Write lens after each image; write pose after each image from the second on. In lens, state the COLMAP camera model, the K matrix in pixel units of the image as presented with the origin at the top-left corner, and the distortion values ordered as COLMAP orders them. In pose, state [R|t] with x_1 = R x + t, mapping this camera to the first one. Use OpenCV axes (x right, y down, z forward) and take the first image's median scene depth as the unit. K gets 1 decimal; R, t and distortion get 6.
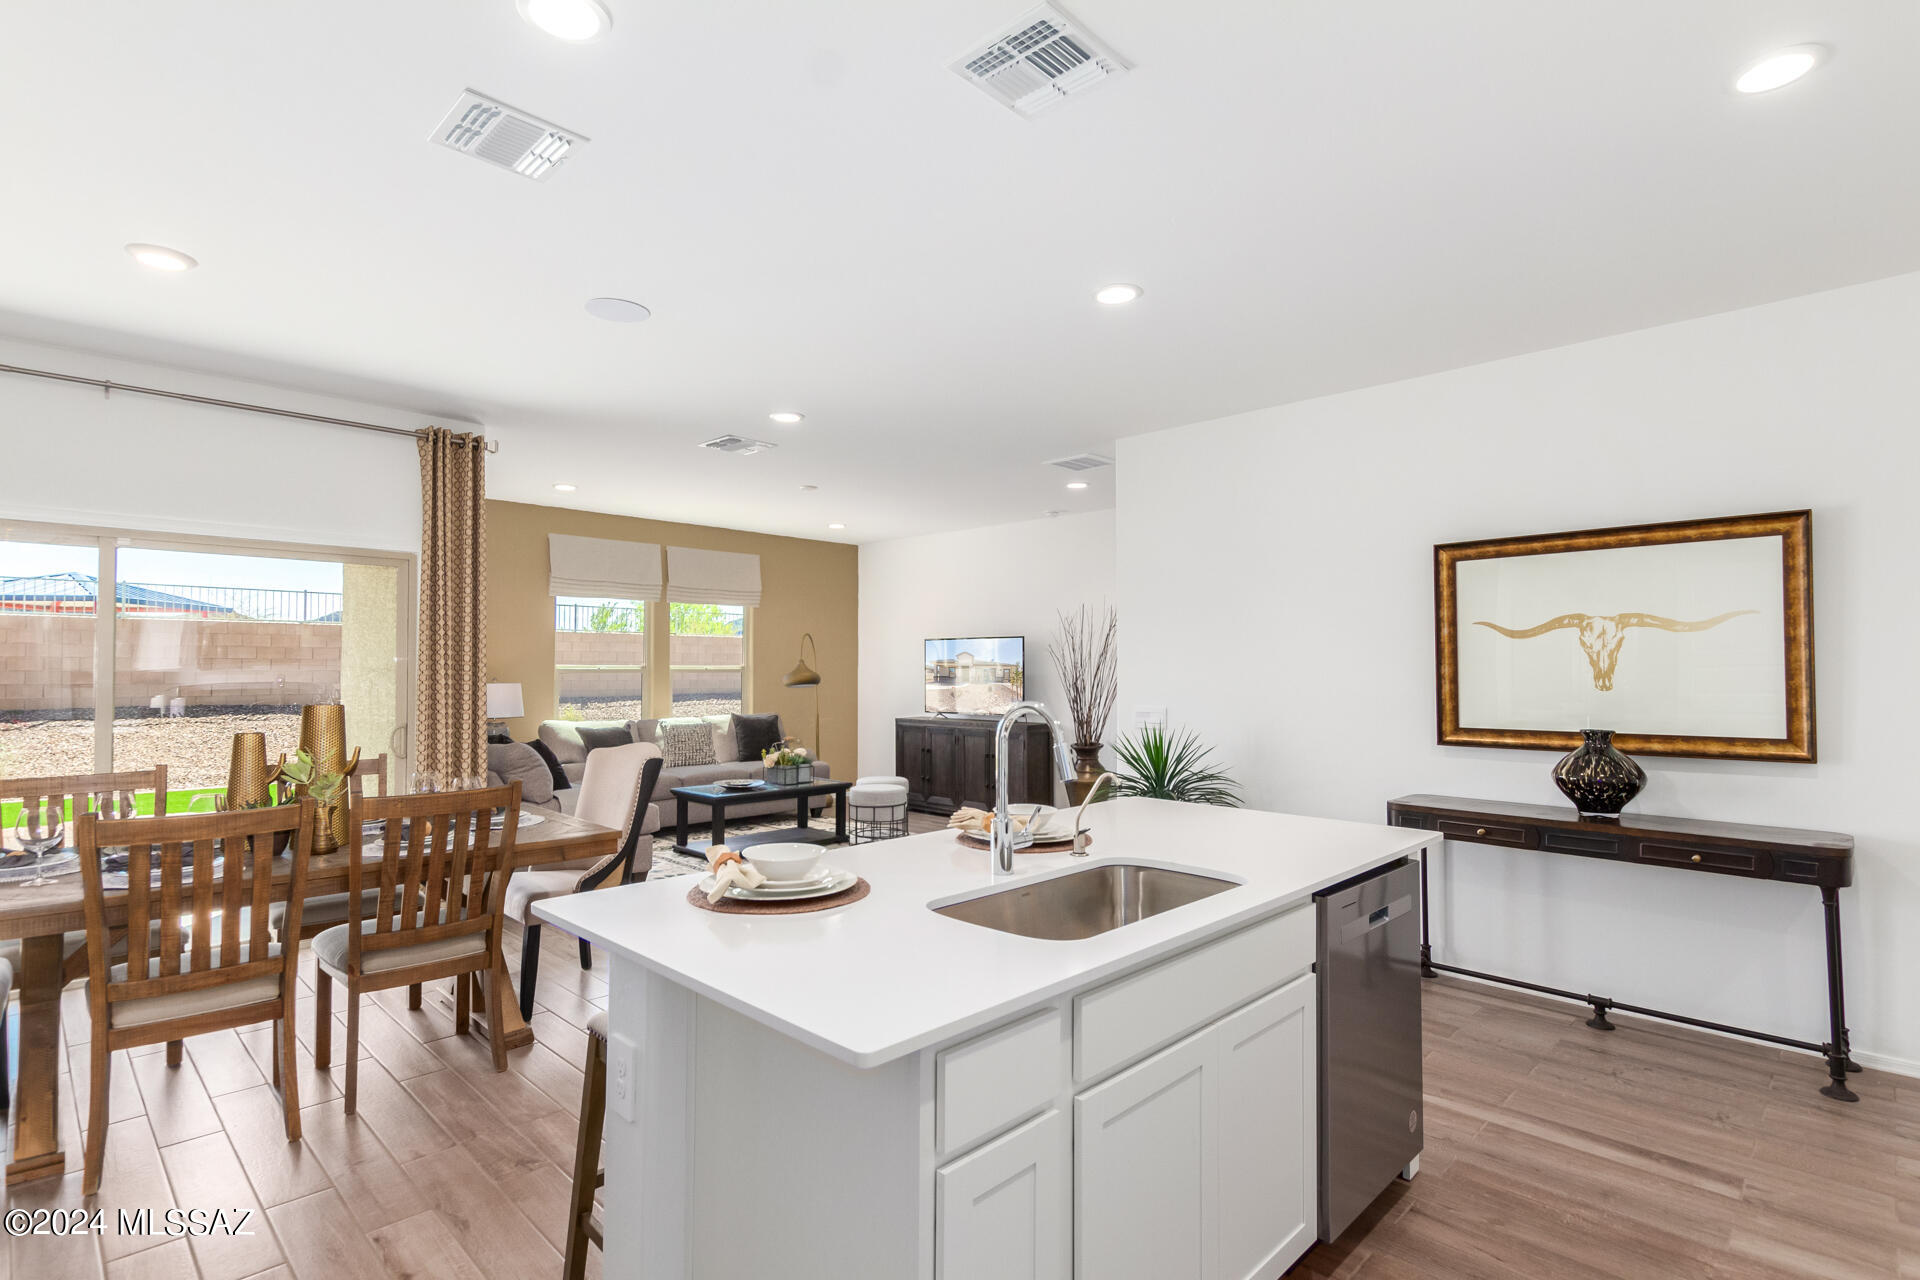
lens RADIAL K [[938.4, 0, 944.6], [0, 938.4, 653.8], [0, 0, 1]] dist [0.015715, -0.002709]
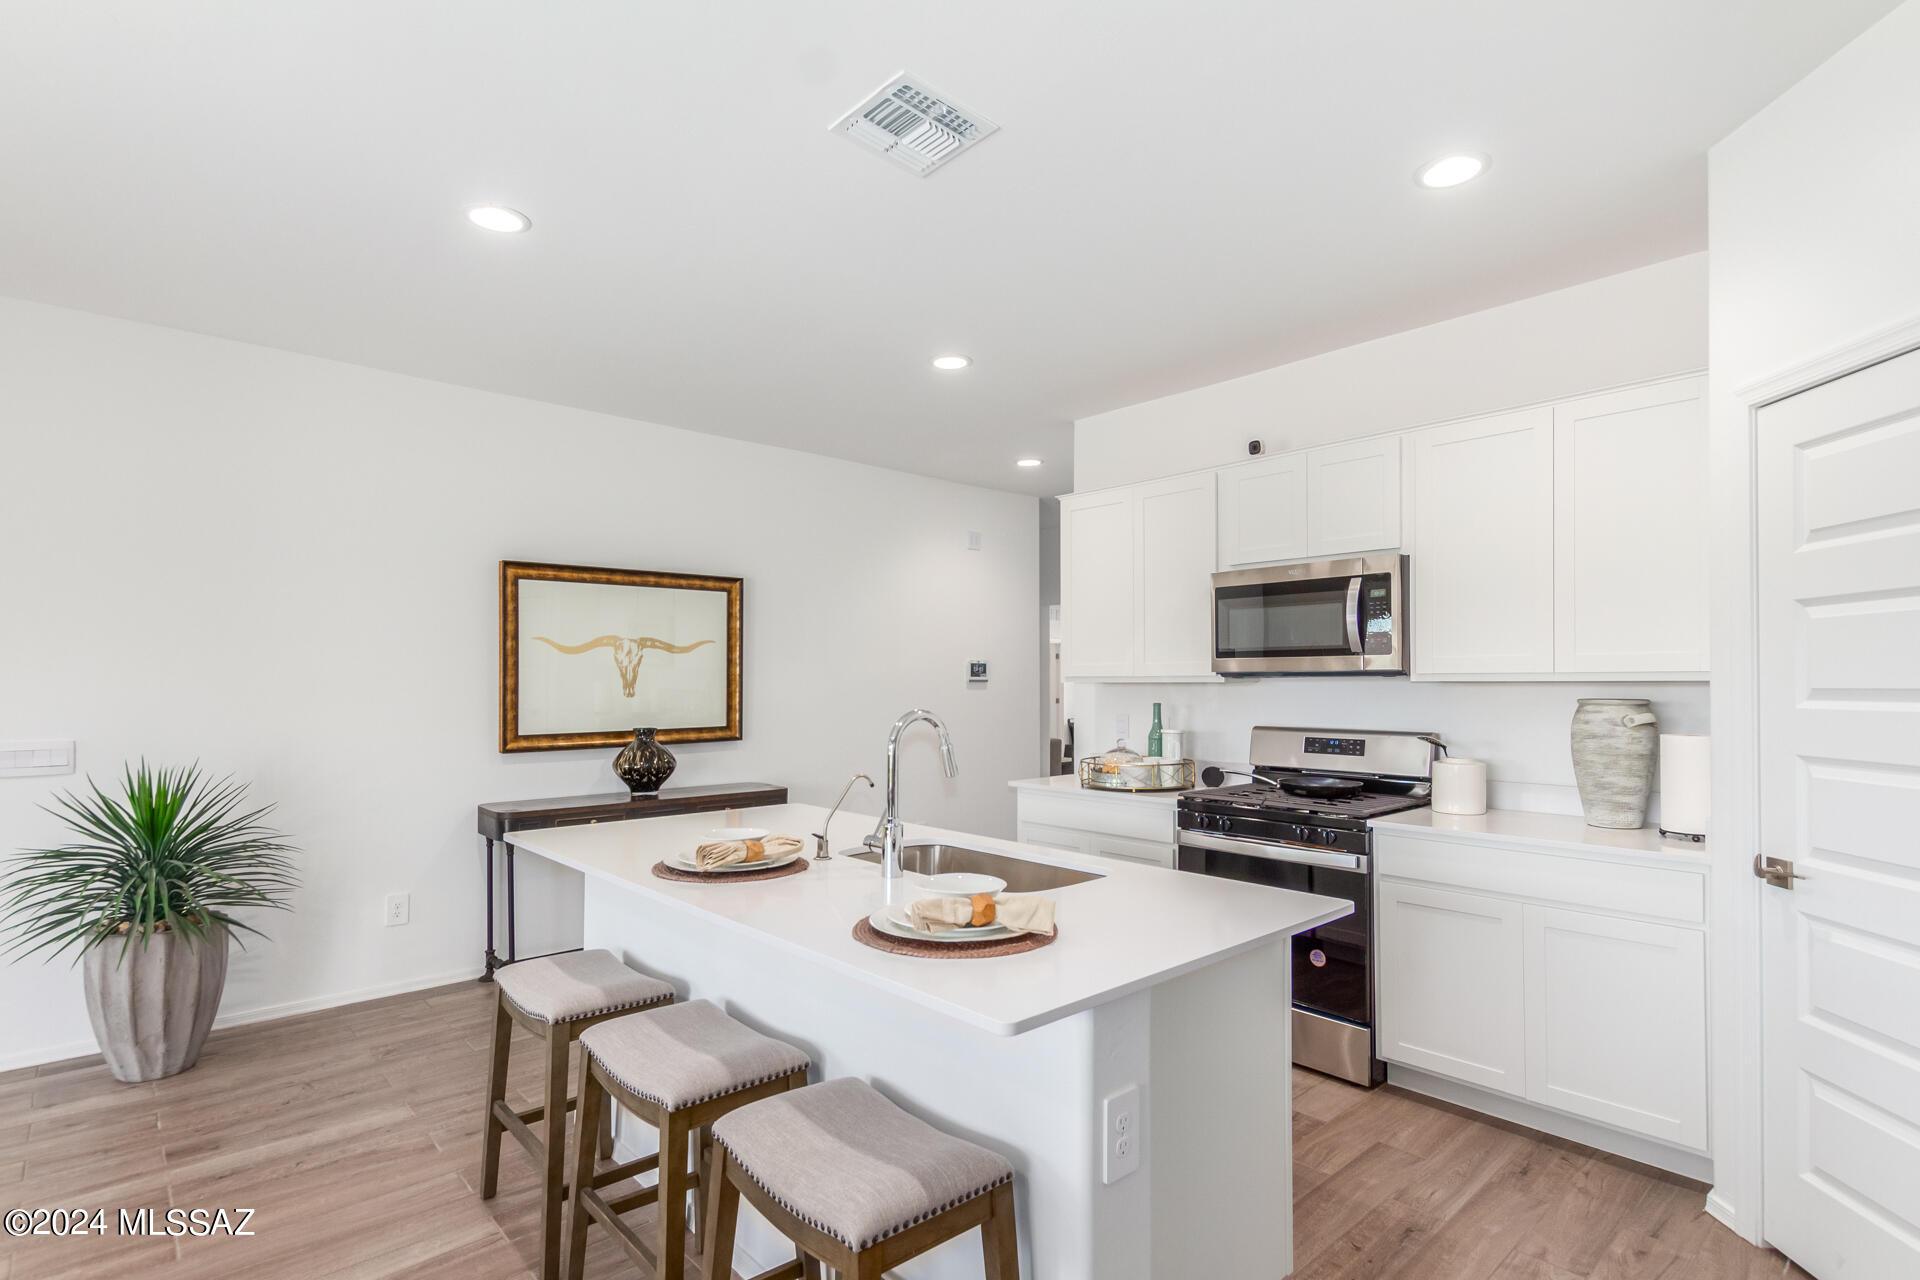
lens RADIAL K [[938.4, 0, 968.4], [0, 938.4, 683.0], [0, 0, 1]] dist [0.015715, -0.002709]
pose [[0.029852, -0.007544, 0.999526, -0.502386], [-0.017646, 0.999812, 0.008073, 0.001494], [-0.999399, -0.017878, 0.029713, 0.462204]]
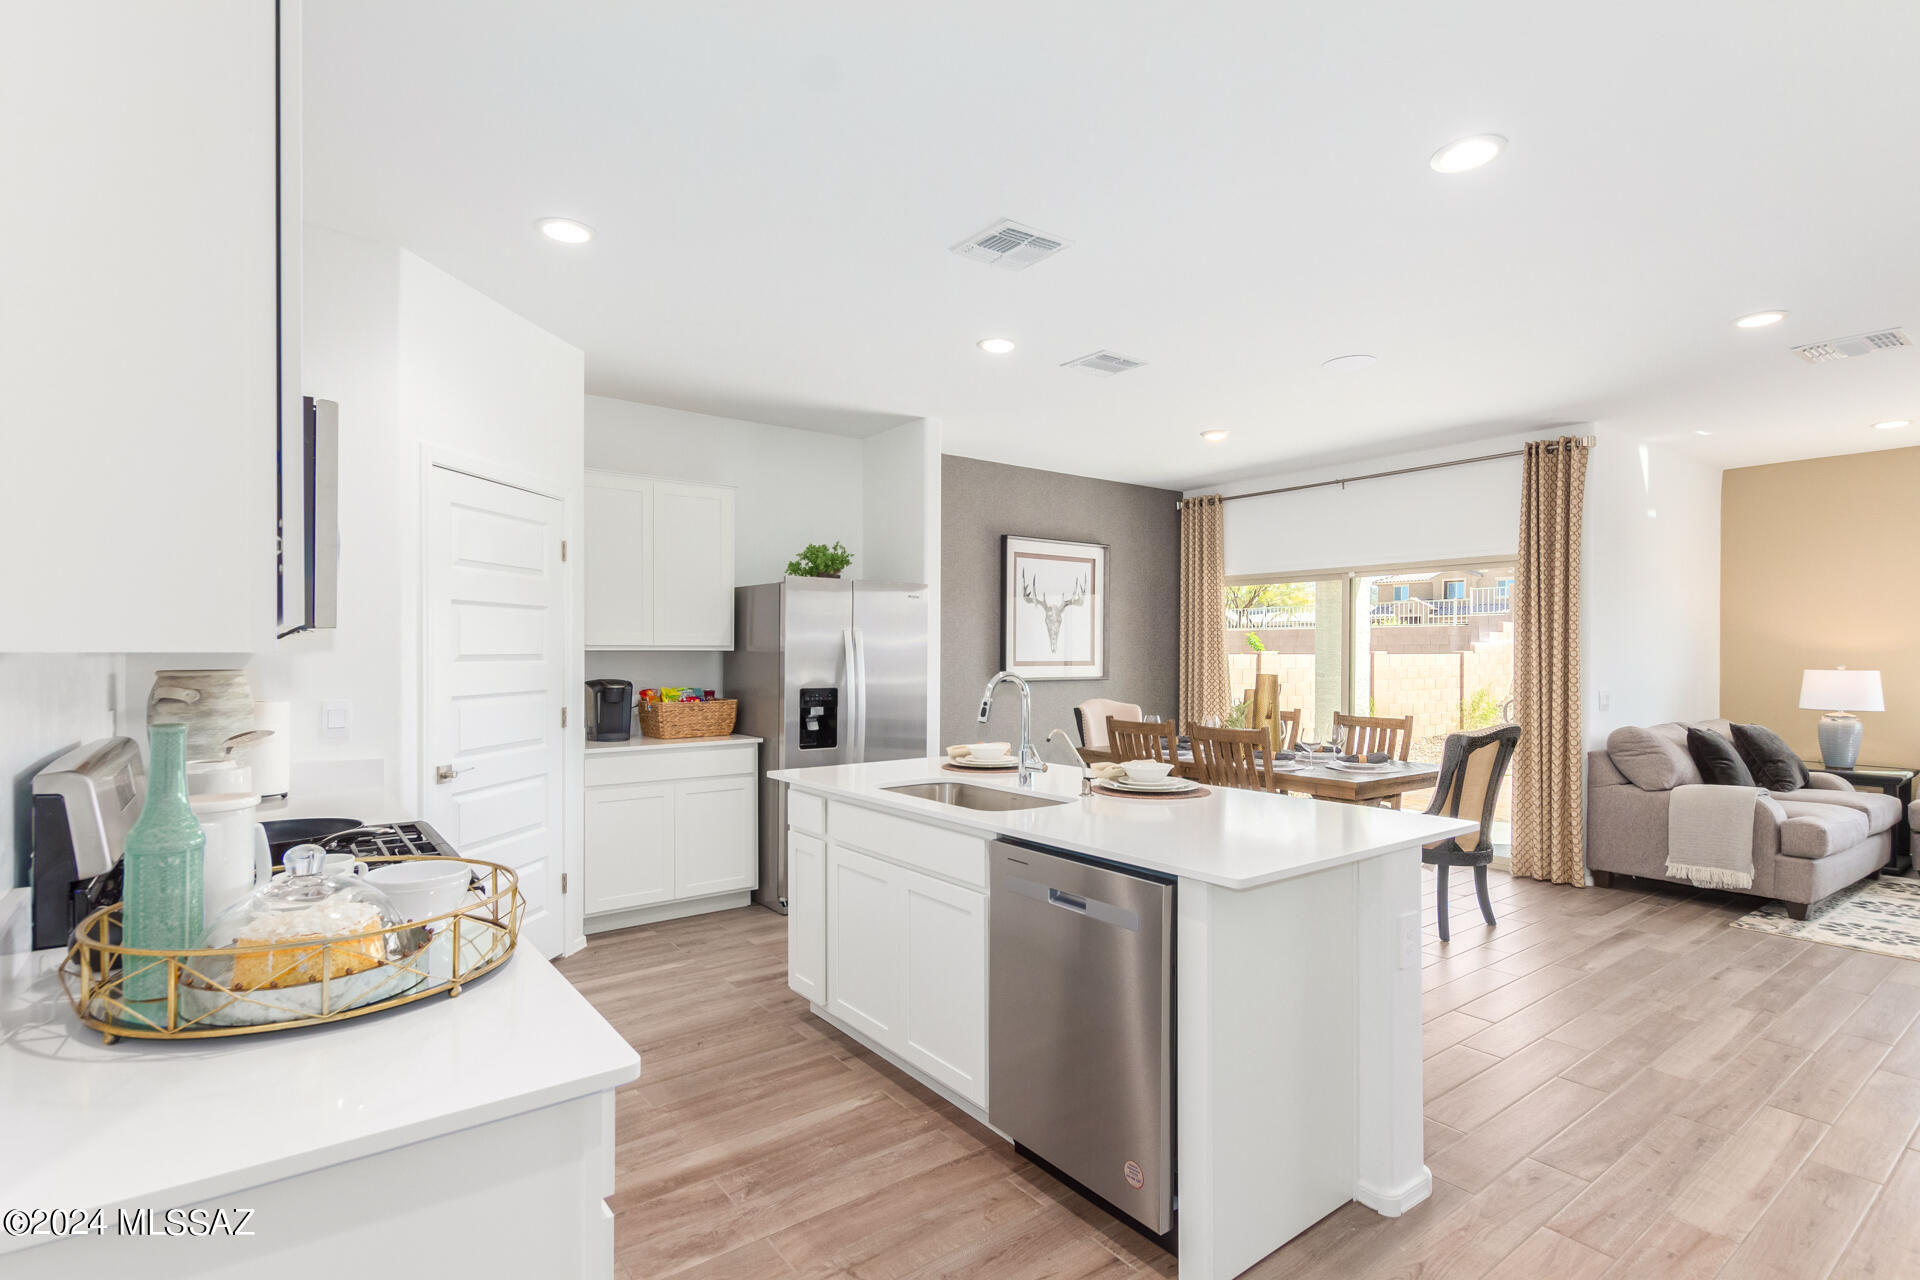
lens RADIAL K [[938.4, 0, 951.7], [0, 938.4, 643.1], [0, 0, 1]] dist [0.015715, -0.002709]
pose [[-0.130637, -0.013603, -0.991337, 0.809983], [0.016309, 0.999741, -0.015867, 0.010055], [0.991296, -0.018241, -0.130381, 0.549294]]
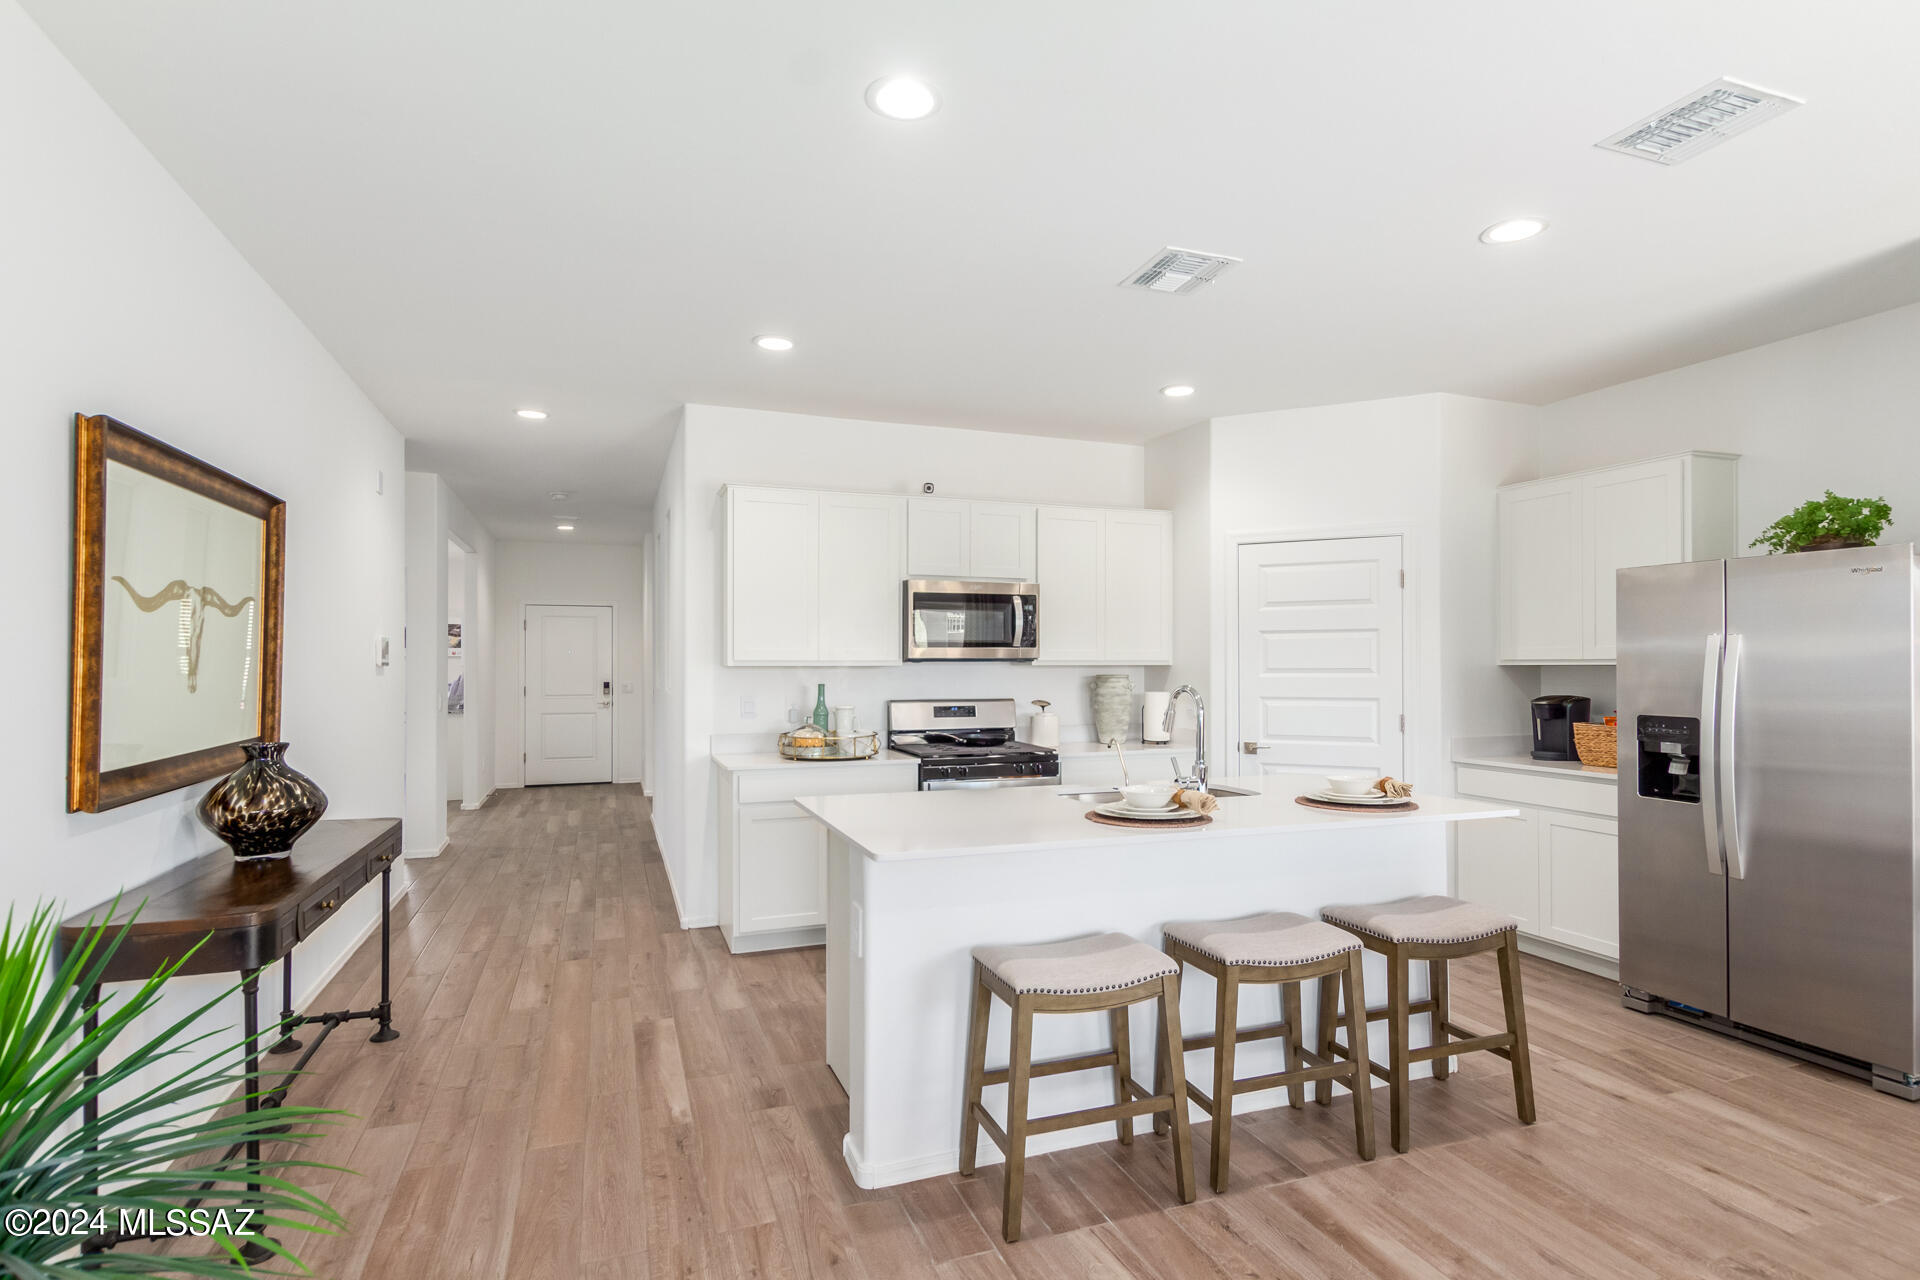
lens RADIAL K [[938.4, 0, 954.0], [0, 938.4, 649.0], [0, 0, 1]] dist [0.015715, -0.002709]
pose [[-0.913511, 0.001704, 0.406810, -0.102563], [-0.012511, 0.999401, -0.032280, 0.020240], [-0.406621, -0.034578, -0.912942, 1.289270]]
